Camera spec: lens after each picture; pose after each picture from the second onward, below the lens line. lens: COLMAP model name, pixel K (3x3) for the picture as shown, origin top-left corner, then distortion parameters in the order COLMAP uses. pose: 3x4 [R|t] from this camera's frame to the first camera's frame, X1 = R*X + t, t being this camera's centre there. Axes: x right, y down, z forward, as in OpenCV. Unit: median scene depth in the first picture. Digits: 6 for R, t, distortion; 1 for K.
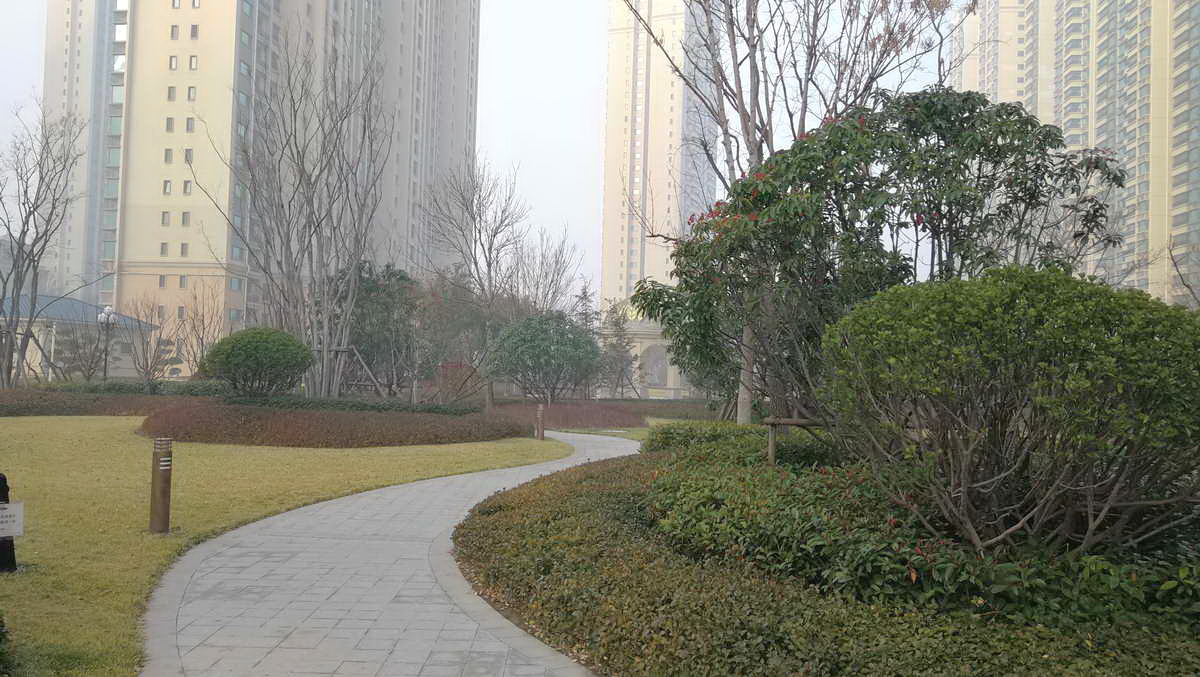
lens RADIAL K [[913.2, 0, 594.3], [0, 913.2, 333.2], [0, 0, 1]] dist [0.006334, 0.000955]
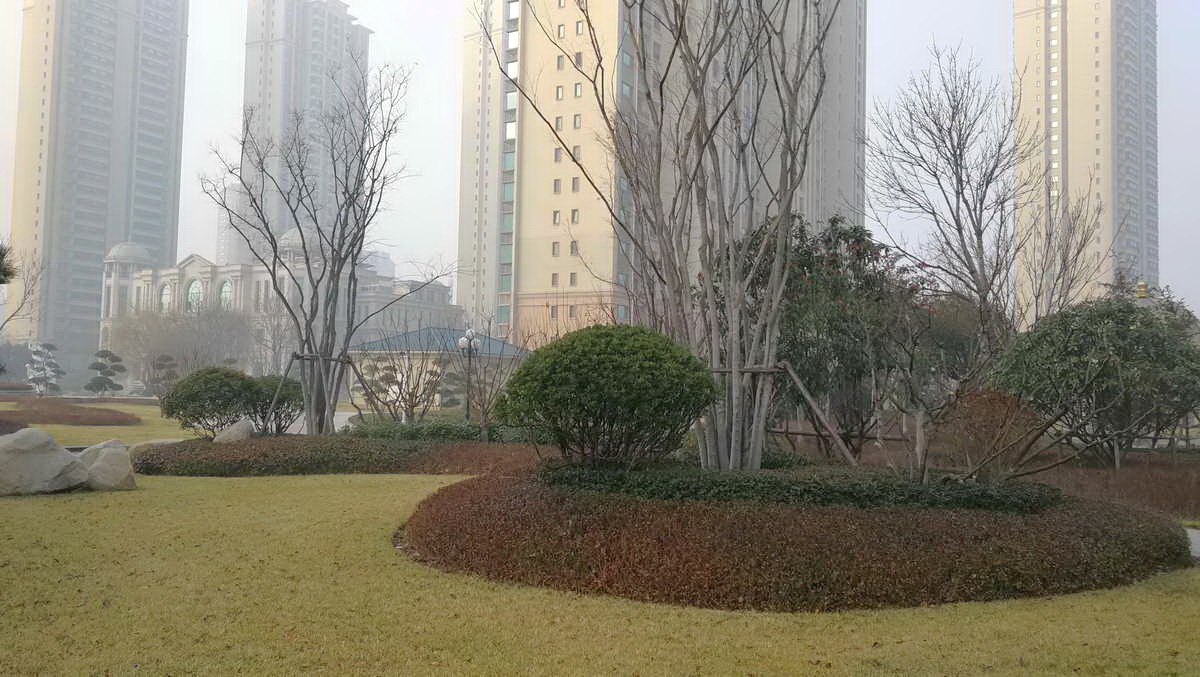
lens RADIAL K [[913.2, 0, 594.3], [0, 913.2, 333.2], [0, 0, 1]] dist [0.006334, 0.000955]
pose [[0.915297, -0.034903, -0.401264, -0.093969], [0.021823, 0.999072, -0.037122, 0.008629], [0.402188, 0.025221, 0.915210, 0.292469]]
